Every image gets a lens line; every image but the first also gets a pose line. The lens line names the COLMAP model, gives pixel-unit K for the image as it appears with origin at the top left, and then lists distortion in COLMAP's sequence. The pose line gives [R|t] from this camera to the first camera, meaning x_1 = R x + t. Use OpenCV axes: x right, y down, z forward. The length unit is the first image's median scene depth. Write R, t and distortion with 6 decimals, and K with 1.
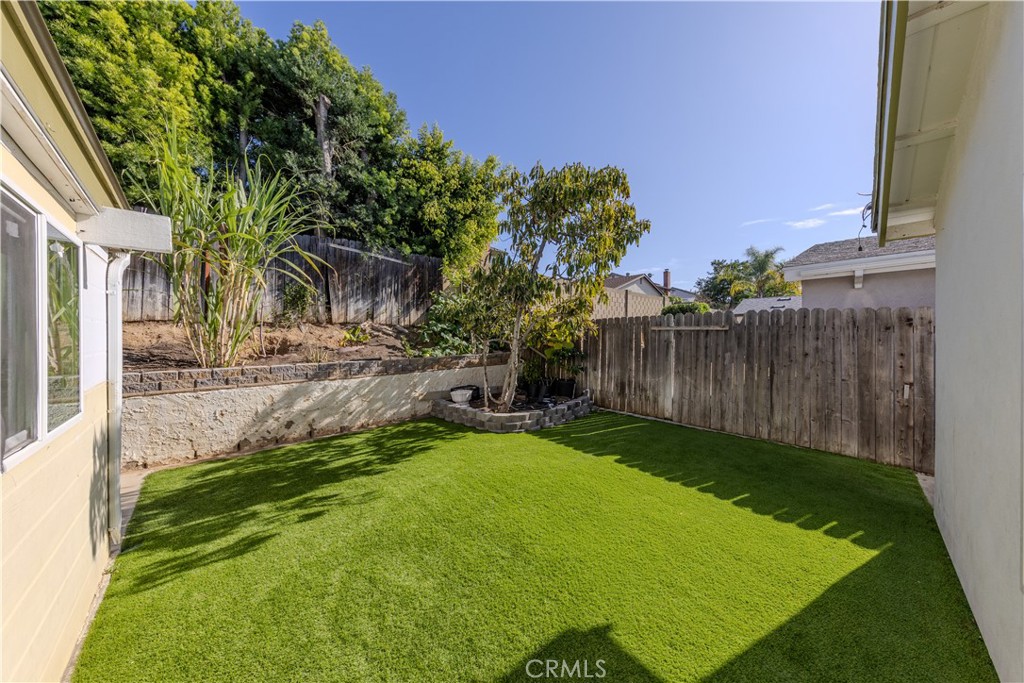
lens RADIAL K [[334.4, 0, 512.0], [0, 334.4, 341.5], [0, 0, 1]] dist [0.007243, -0.000016]
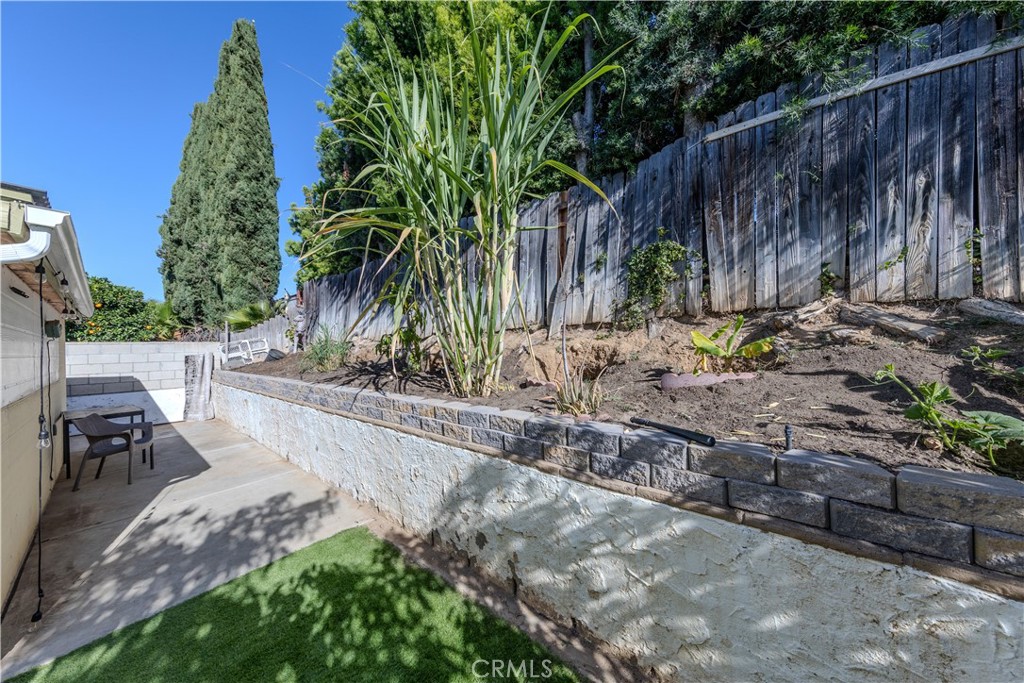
lens RADIAL K [[334.4, 0, 512.0], [0, 334.4, 341.5], [0, 0, 1]] dist [0.007243, -0.000016]
pose [[0.122152, -0.012779, -0.992429, -0.186005], [0.005466, 0.999911, -0.012202, -0.020253], [0.992496, -0.003934, 0.122211, 0.938925]]
